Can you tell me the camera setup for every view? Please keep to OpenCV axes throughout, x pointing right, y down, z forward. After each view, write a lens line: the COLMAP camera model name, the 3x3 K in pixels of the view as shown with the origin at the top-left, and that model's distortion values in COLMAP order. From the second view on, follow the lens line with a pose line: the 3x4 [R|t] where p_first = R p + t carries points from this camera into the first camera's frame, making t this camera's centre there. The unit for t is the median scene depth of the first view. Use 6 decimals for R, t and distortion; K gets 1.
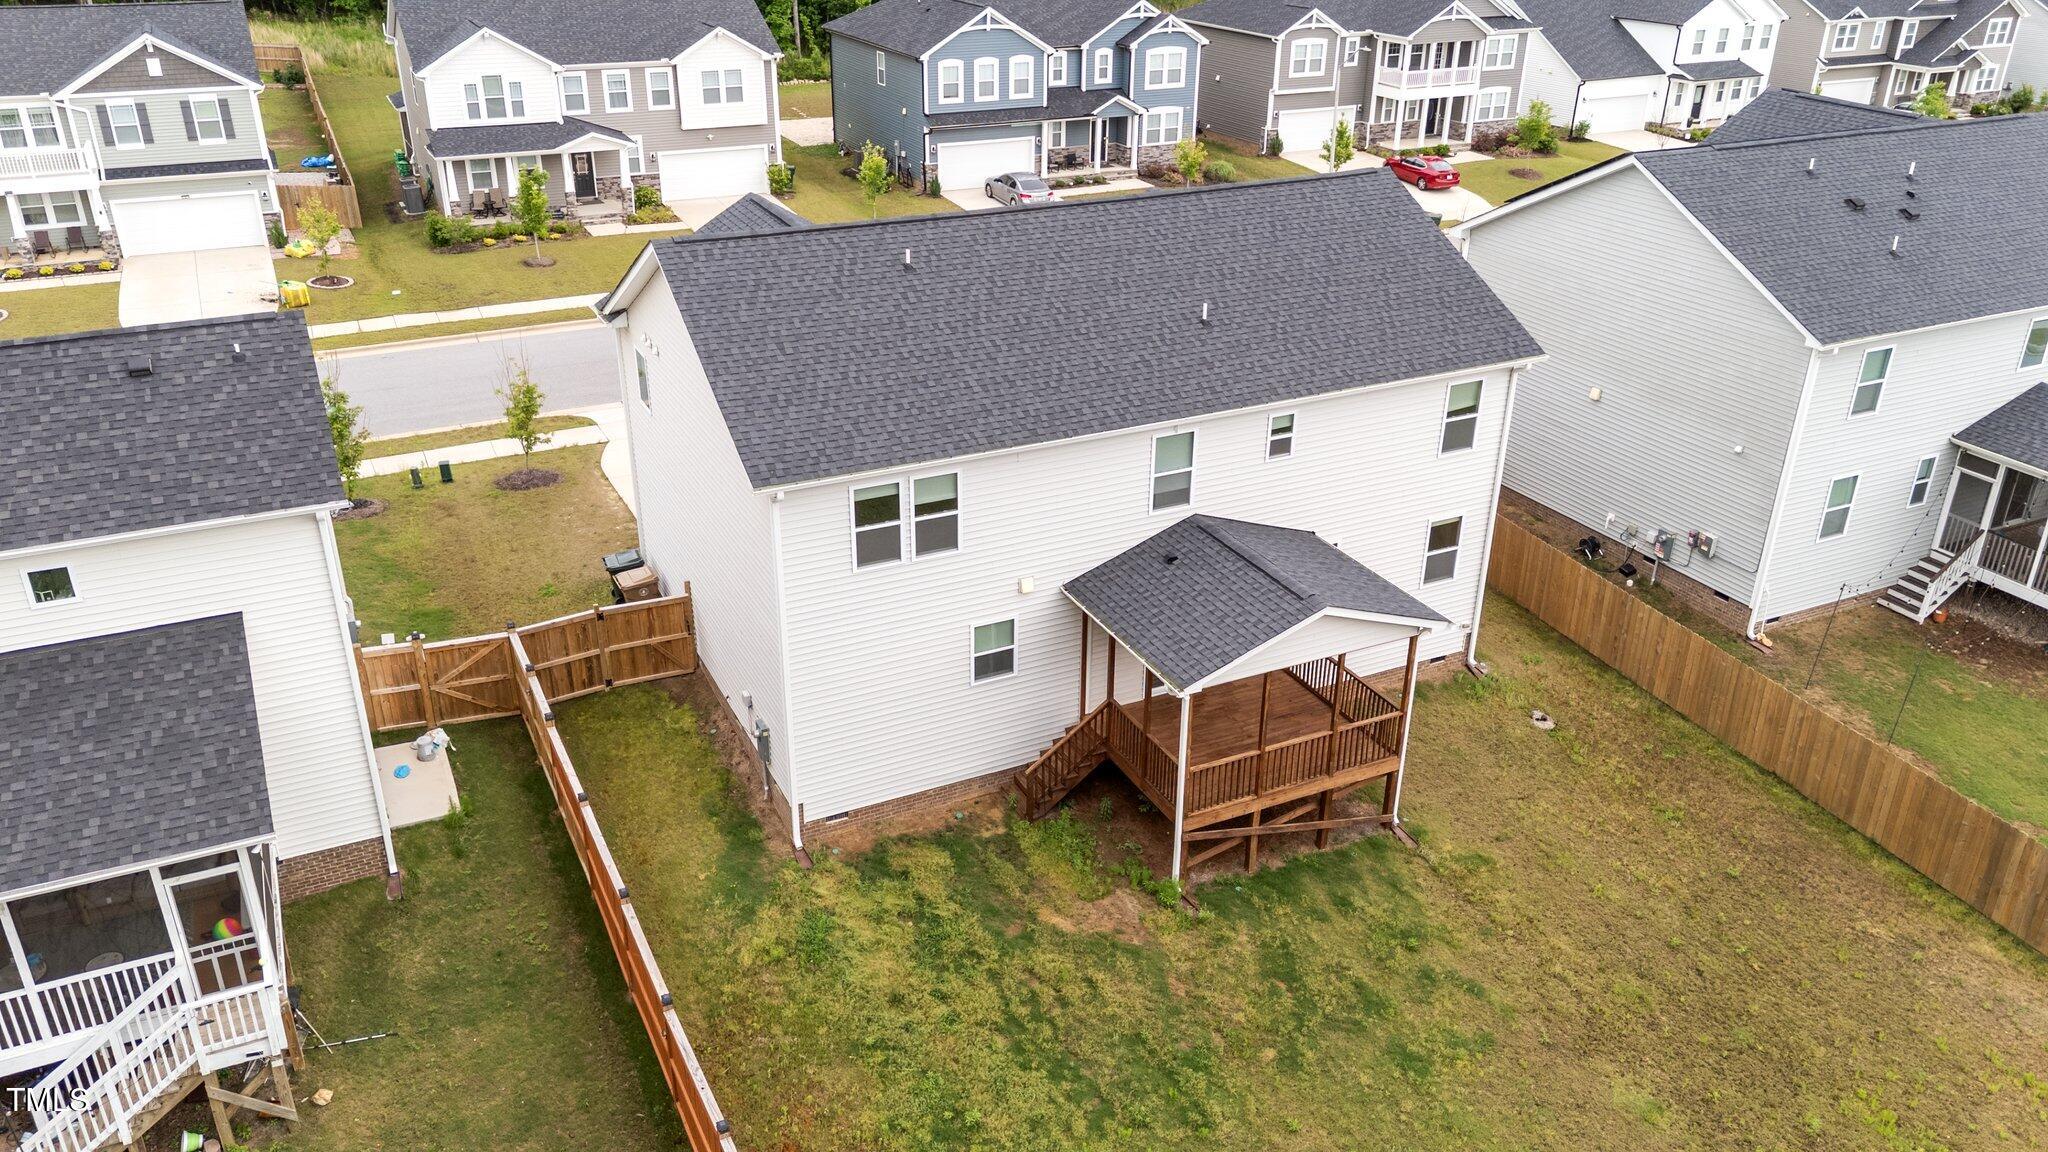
lens RADIAL K [[1500.4, 0, 1024.0], [0, 1500.4, 576.0], [0, 0, 1]] dist [0.074963, -0.080165]
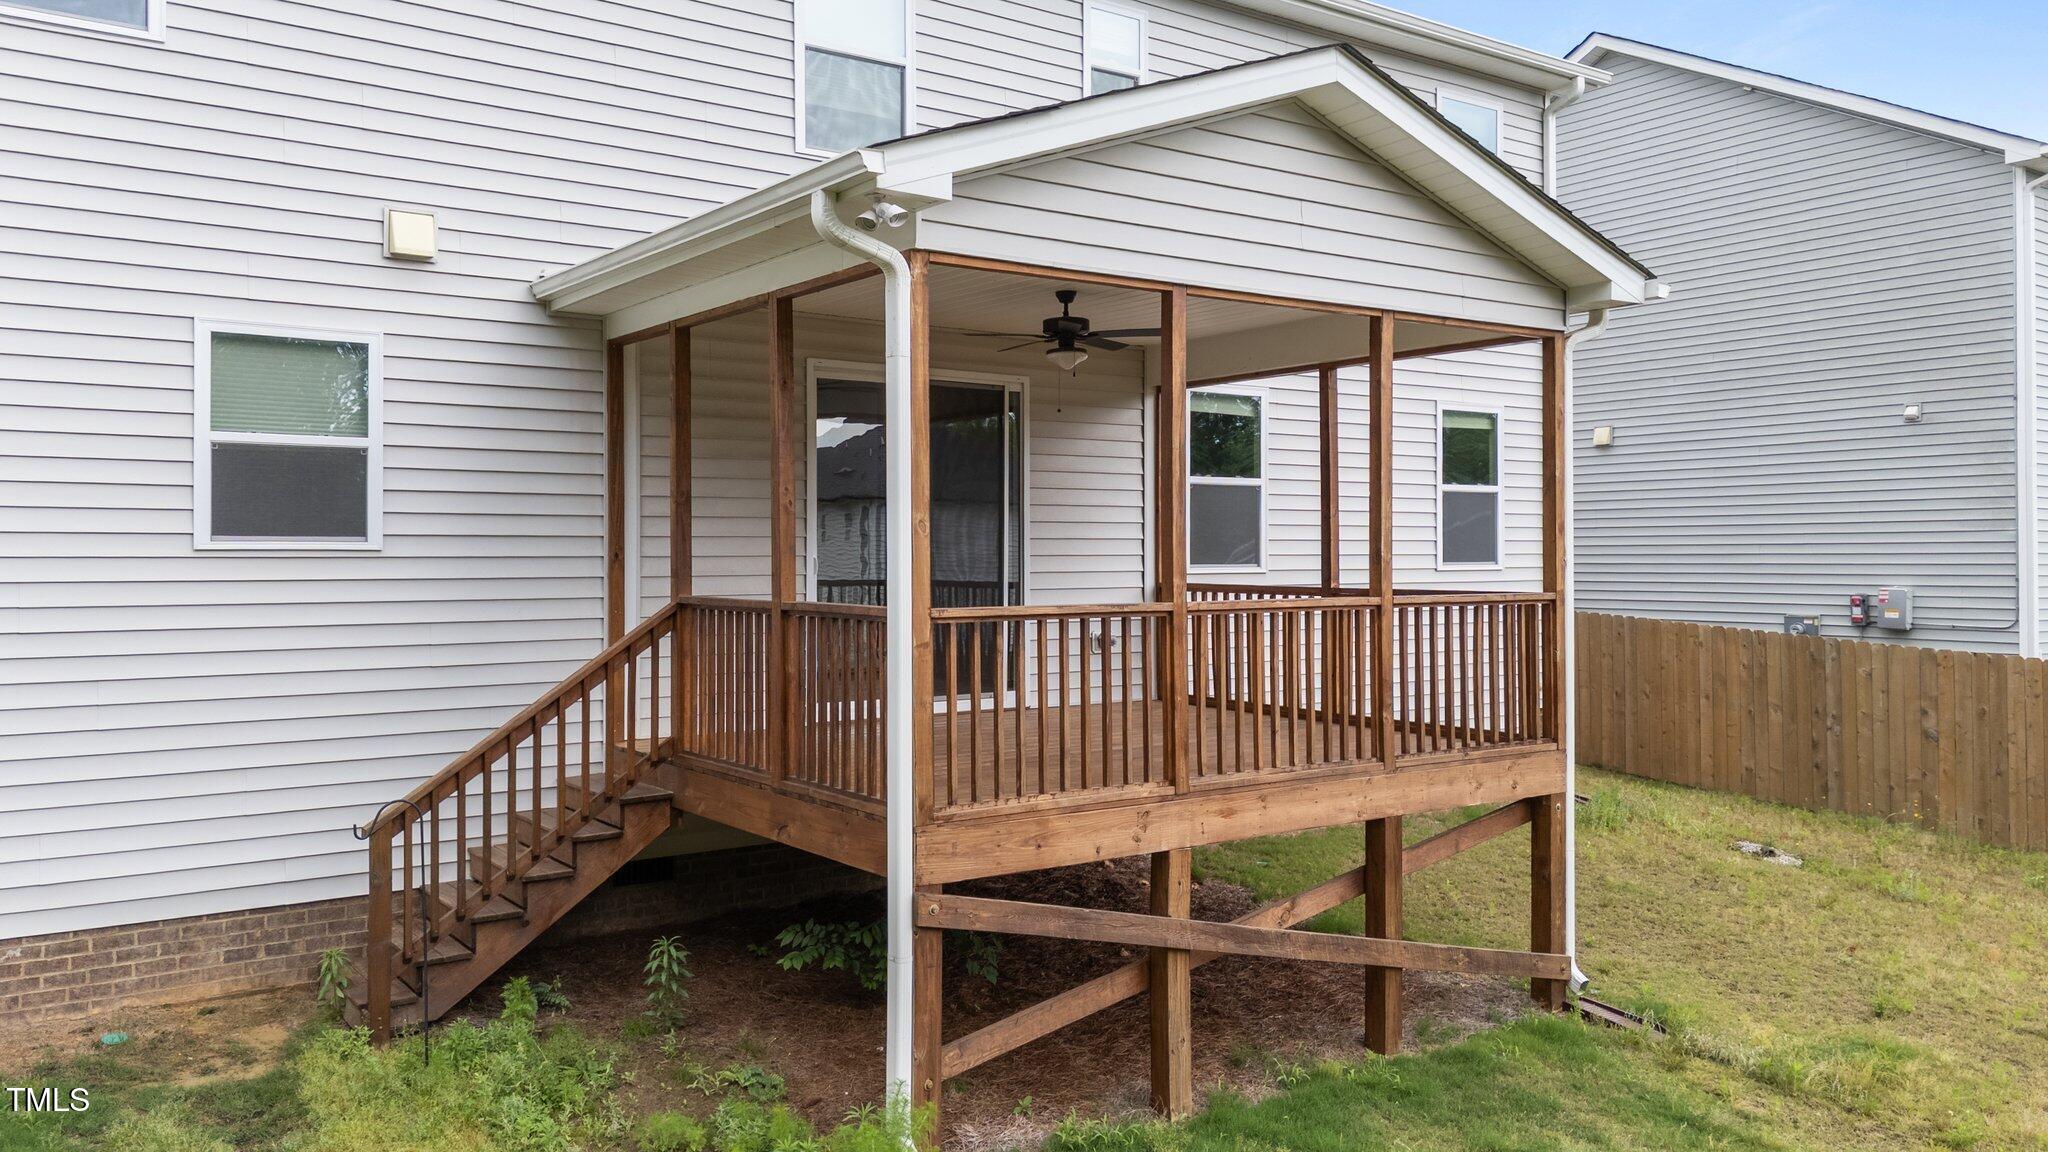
lens RADIAL K [[1512.4, 0, 1024.0], [0, 1512.4, 576.0], [0, 0, 1]] dist [0.047979, -0.036041]
pose [[0.987313, -0.012215, 0.158317, 0.078029], [0.078893, 0.903001, -0.422332, 0.214555], [-0.137801, 0.429464, 0.892509, 0.691995]]
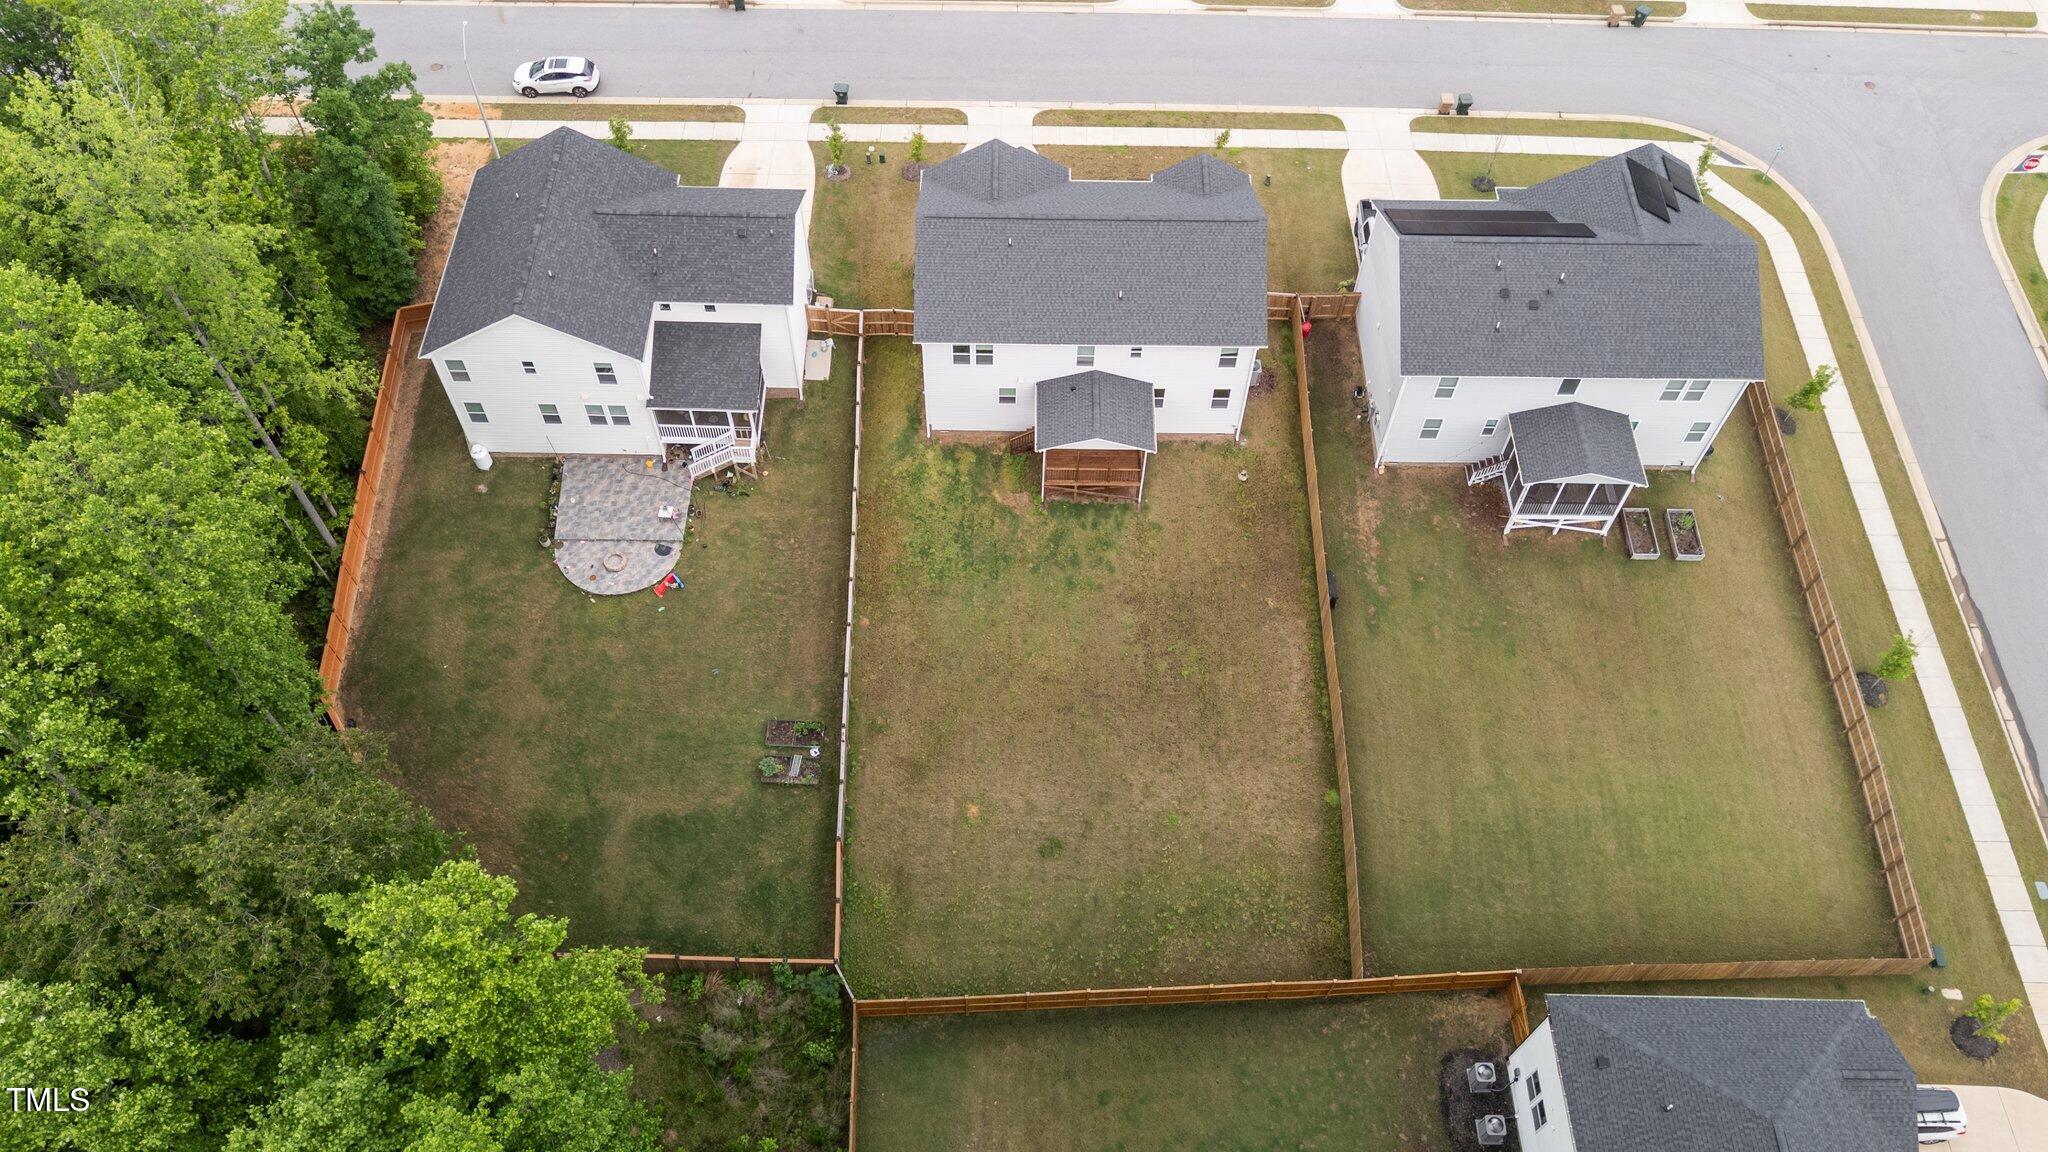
lens RADIAL K [[1479.5, 0, 1024.0], [0, 1479.5, 576.0], [0, 0, 1]] dist [0.130268, -0.001105]
pose [[0.895920, 0.371196, -0.244012, 0.745946], [-0.202262, 0.829941, 0.519892, -1.028699], [0.395497, -0.416427, 0.818639, -1.238883]]
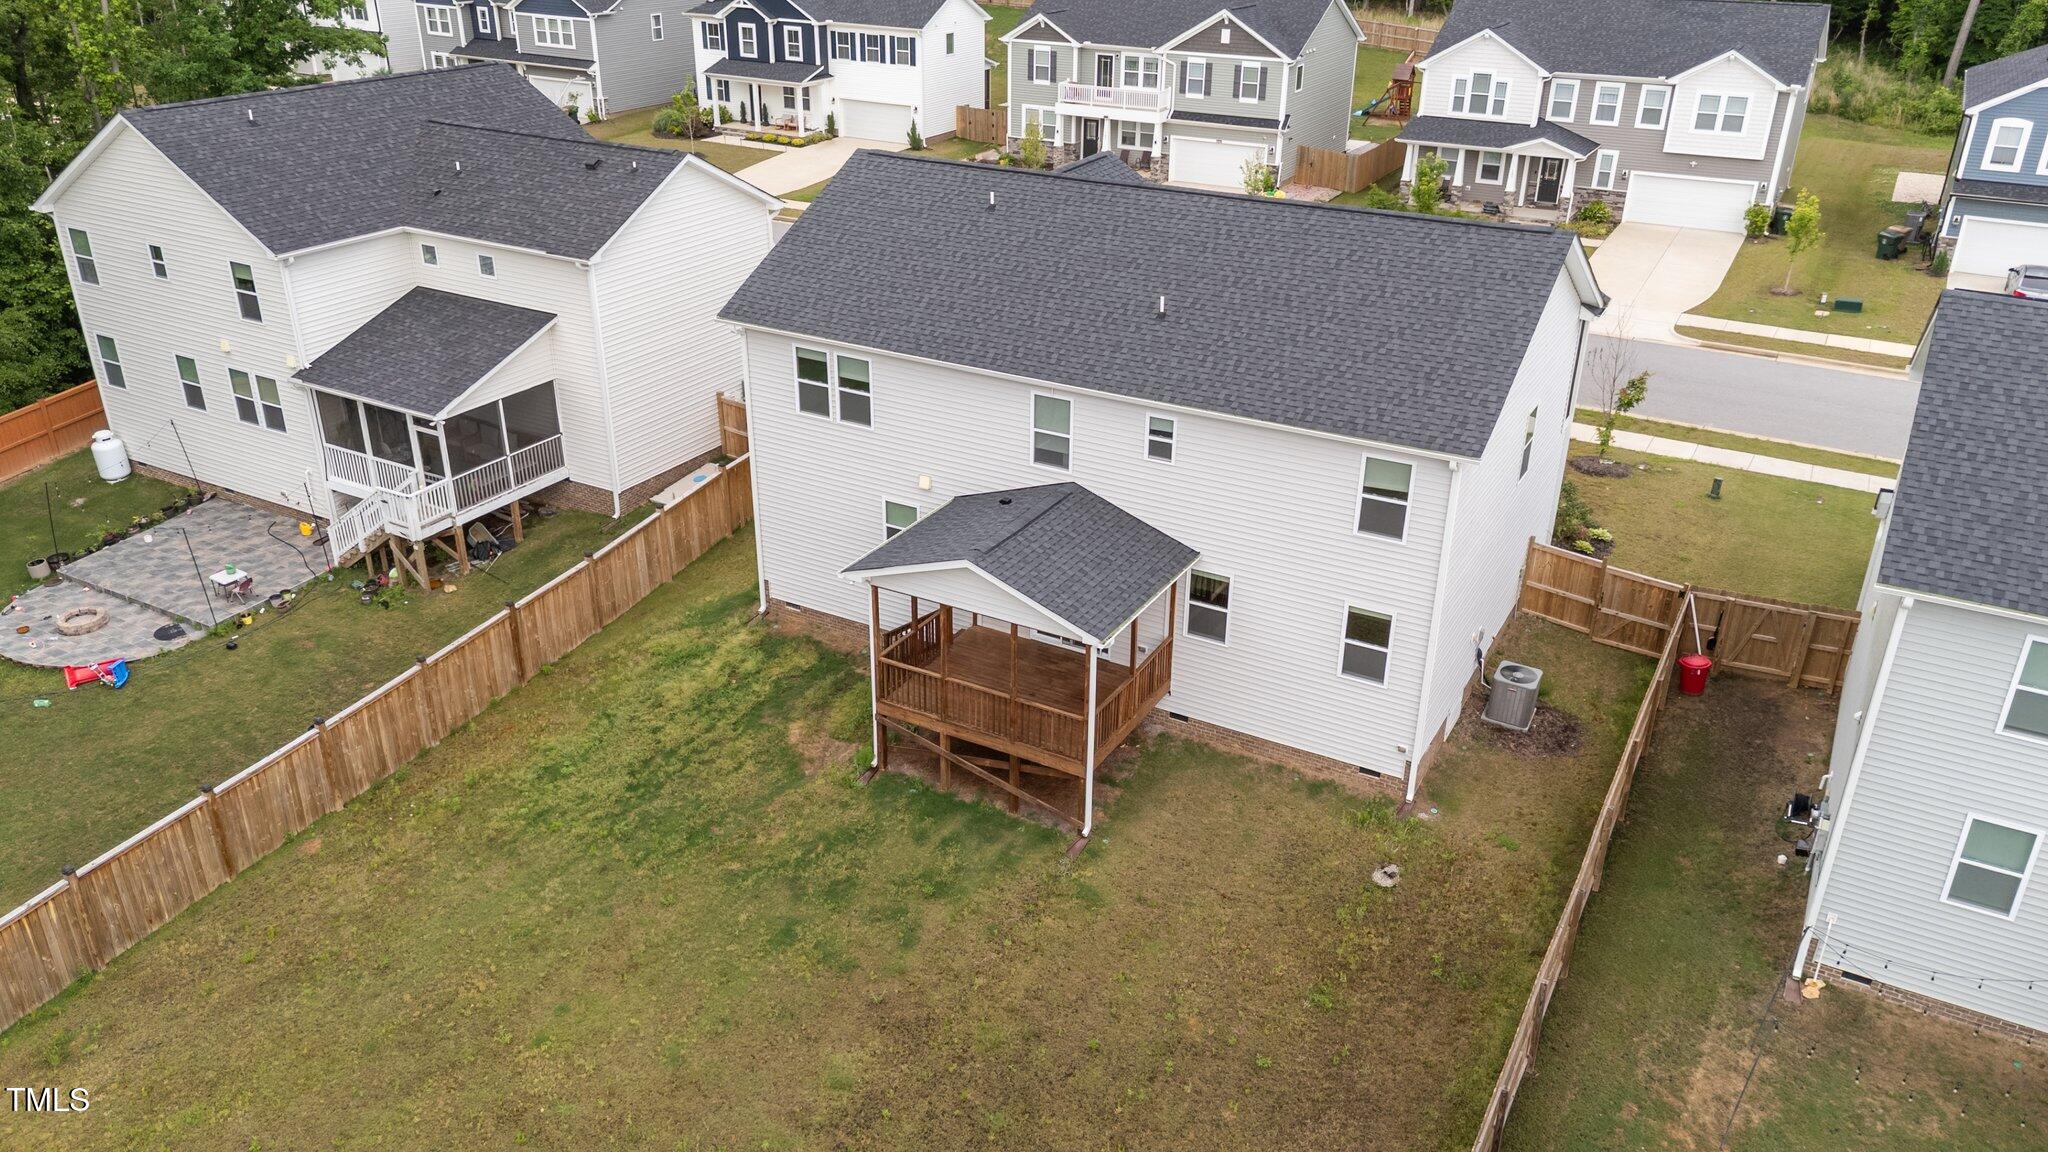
lens RADIAL K [[1500.4, 0, 1024.0], [0, 1500.4, 576.0], [0, 0, 1]] dist [0.074963, -0.080165]
pose [[0.566506, 0.357752, -0.742350, 0.904772], [-0.366160, 0.916313, 0.162163, -0.139323], [0.738240, 0.179953, 0.650092, 0.298906]]
